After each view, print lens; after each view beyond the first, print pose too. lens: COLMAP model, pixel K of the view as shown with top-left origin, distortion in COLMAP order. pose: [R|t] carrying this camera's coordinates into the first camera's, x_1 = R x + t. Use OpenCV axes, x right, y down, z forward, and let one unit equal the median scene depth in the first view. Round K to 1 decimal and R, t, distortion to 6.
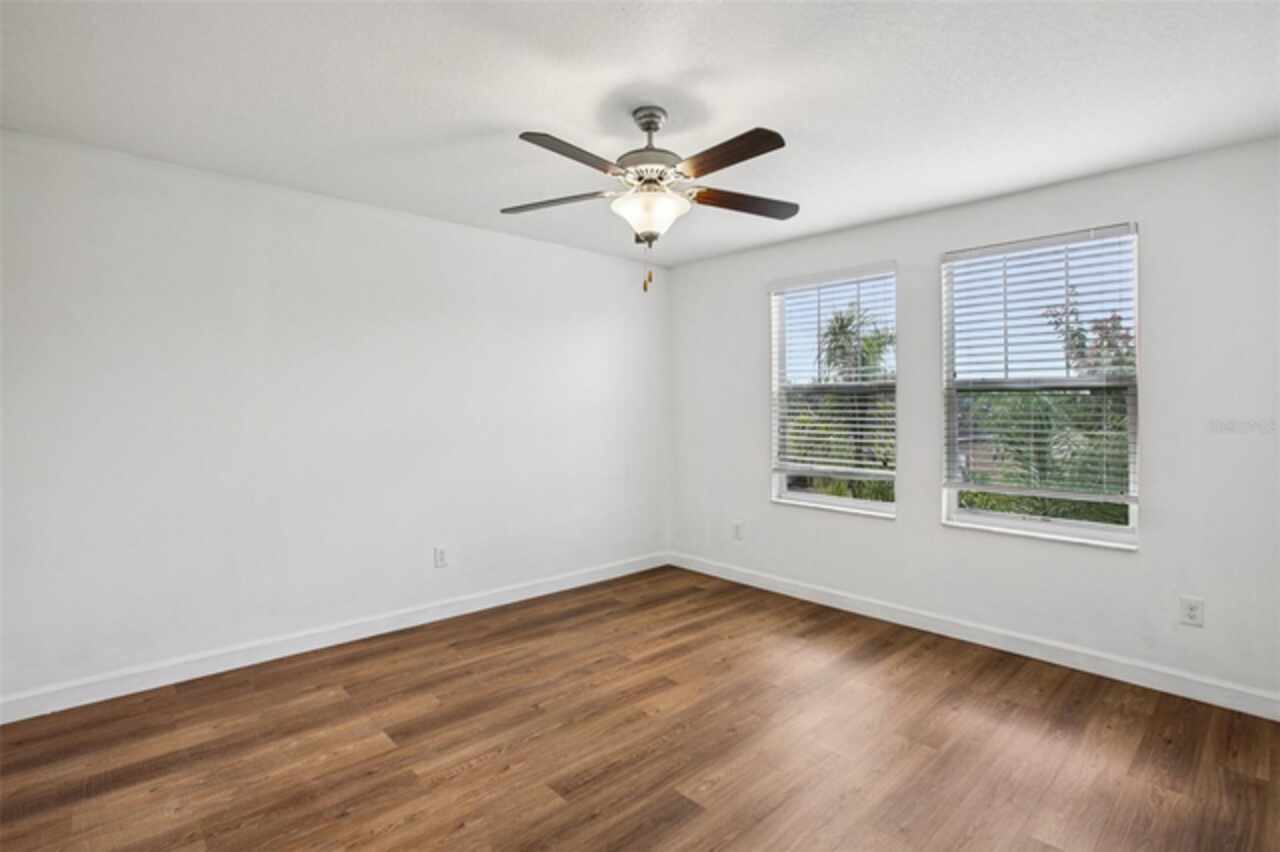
lens RADIAL K [[602.4, 0, 642.5], [0, 602.4, 393.0], [0, 0, 1]] dist [-0.016903, -0.000020]
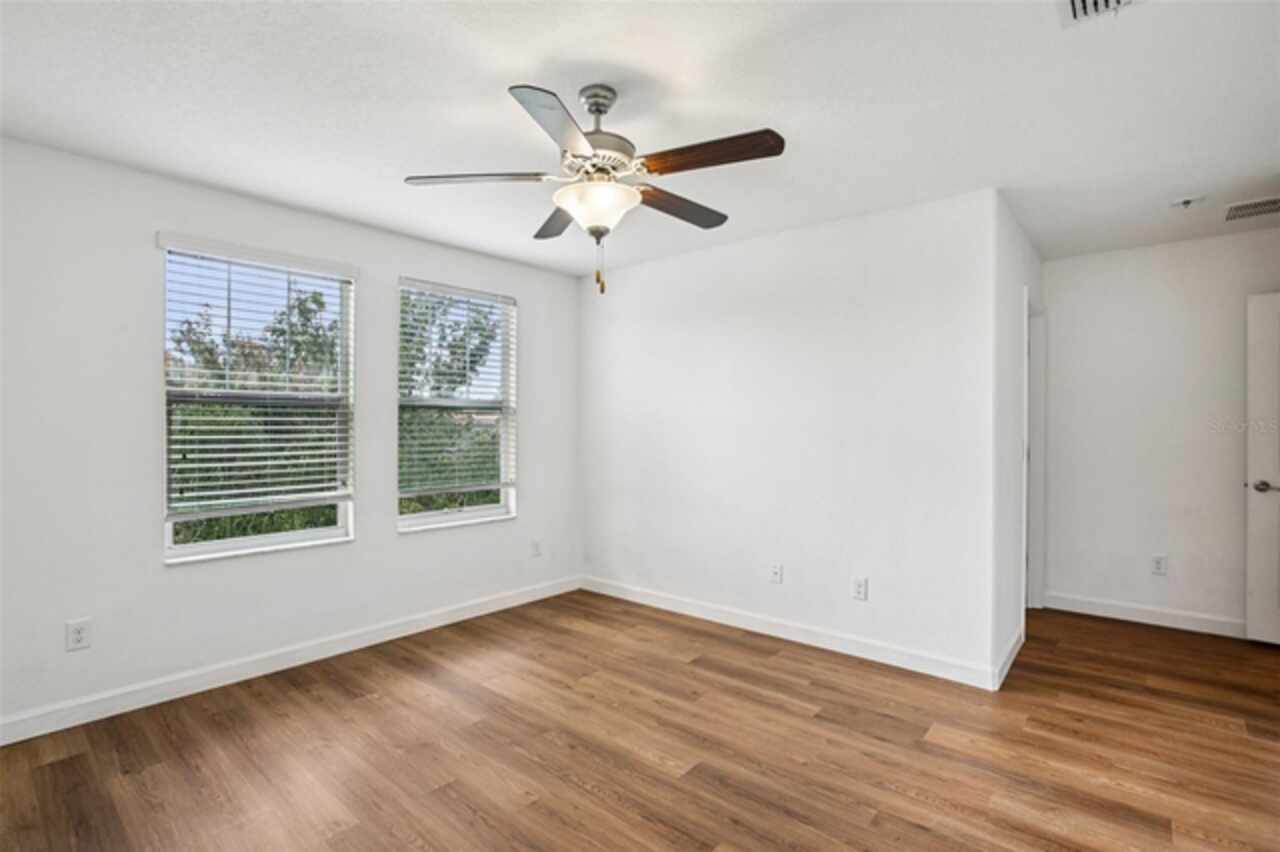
lens RADIAL K [[601.5, 0, 632.3], [0, 601.5, 416.7], [0, 0, 1]] dist [-0.053577, 0.016932]
pose [[-0.084114, 0.007987, 0.996424, -0.656126], [-0.024594, 0.999647, -0.010089, 0.016540], [-0.996153, -0.025355, -0.083887, 0.776795]]
